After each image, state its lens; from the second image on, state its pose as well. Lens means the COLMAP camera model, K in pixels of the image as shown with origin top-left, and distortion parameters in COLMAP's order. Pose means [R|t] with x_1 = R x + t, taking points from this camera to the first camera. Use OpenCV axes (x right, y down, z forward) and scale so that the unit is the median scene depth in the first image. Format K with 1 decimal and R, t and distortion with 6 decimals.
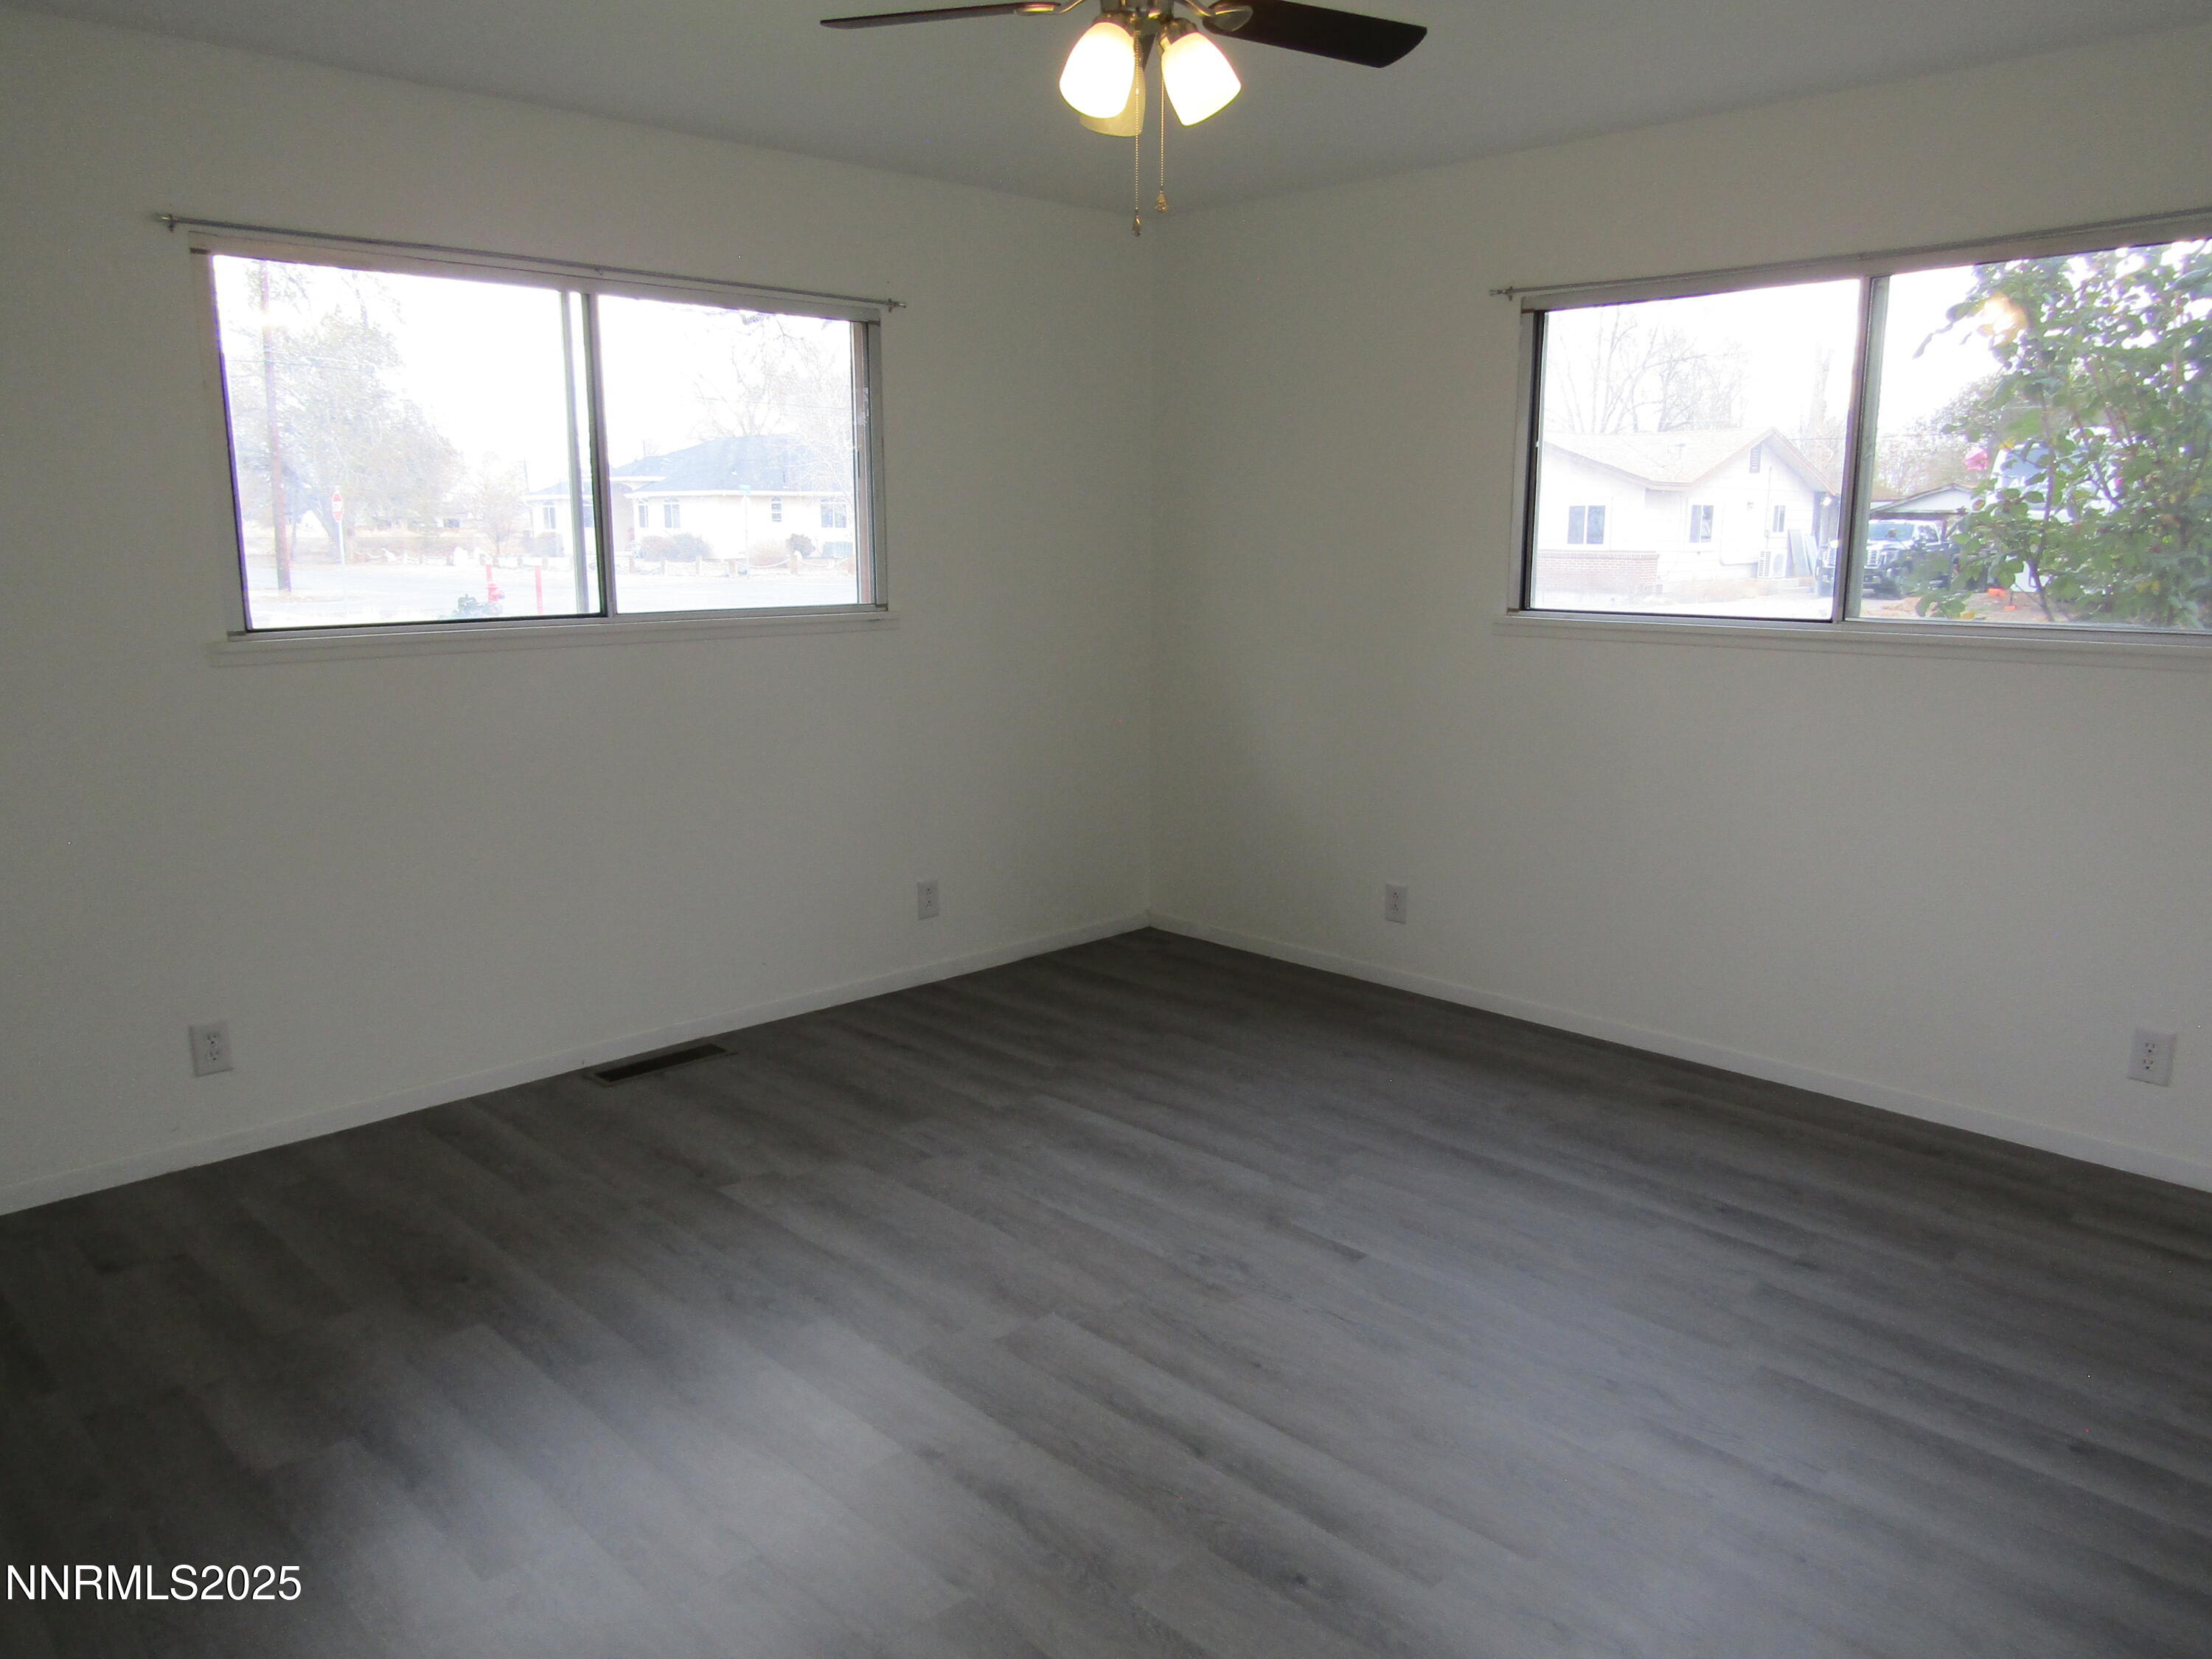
lens RADIAL K [[1567.8, 0, 1102.7], [0, 1567.8, 825.6], [0, 0, 1]] dist [-0.016190, 0.006475]
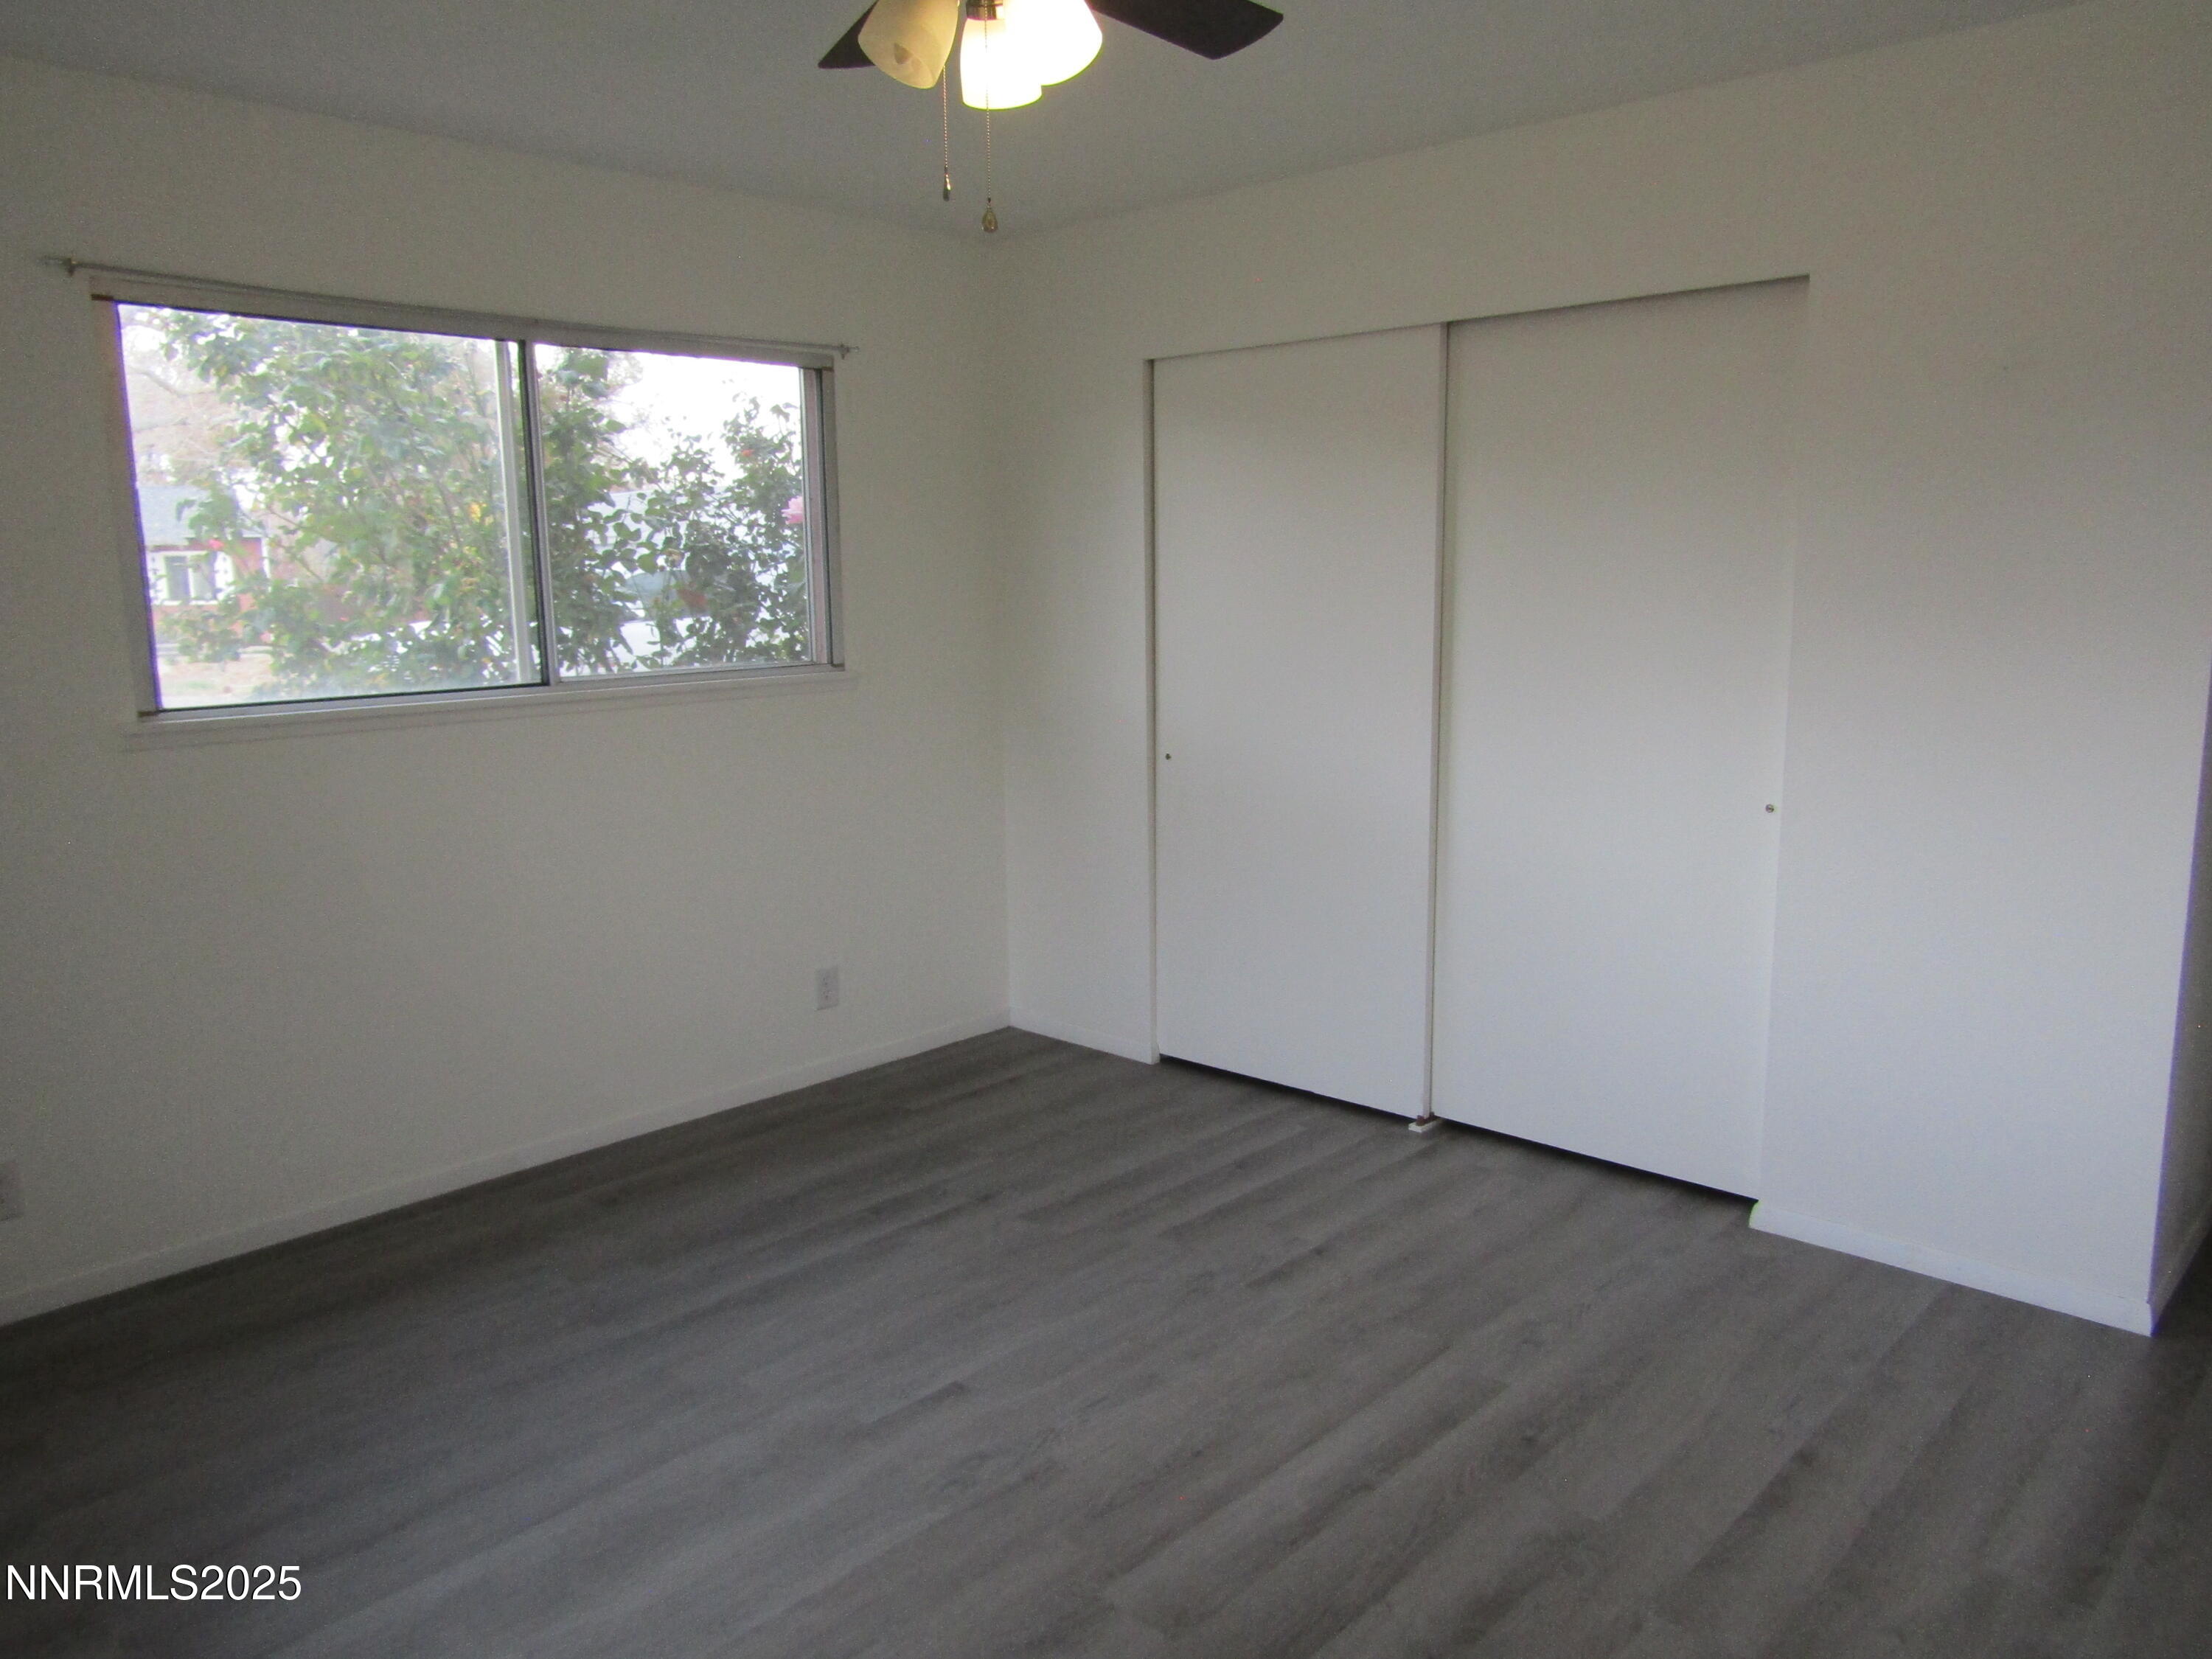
lens RADIAL K [[1567.8, 0, 1102.7], [0, 1567.8, 825.6], [0, 0, 1]] dist [-0.016190, 0.006475]
pose [[-0.056224, -0.154623, 0.986373, -0.661385], [0.196257, 0.966949, 0.162765, -0.163699], [-0.978939, 0.202733, -0.024020, 0.845821]]
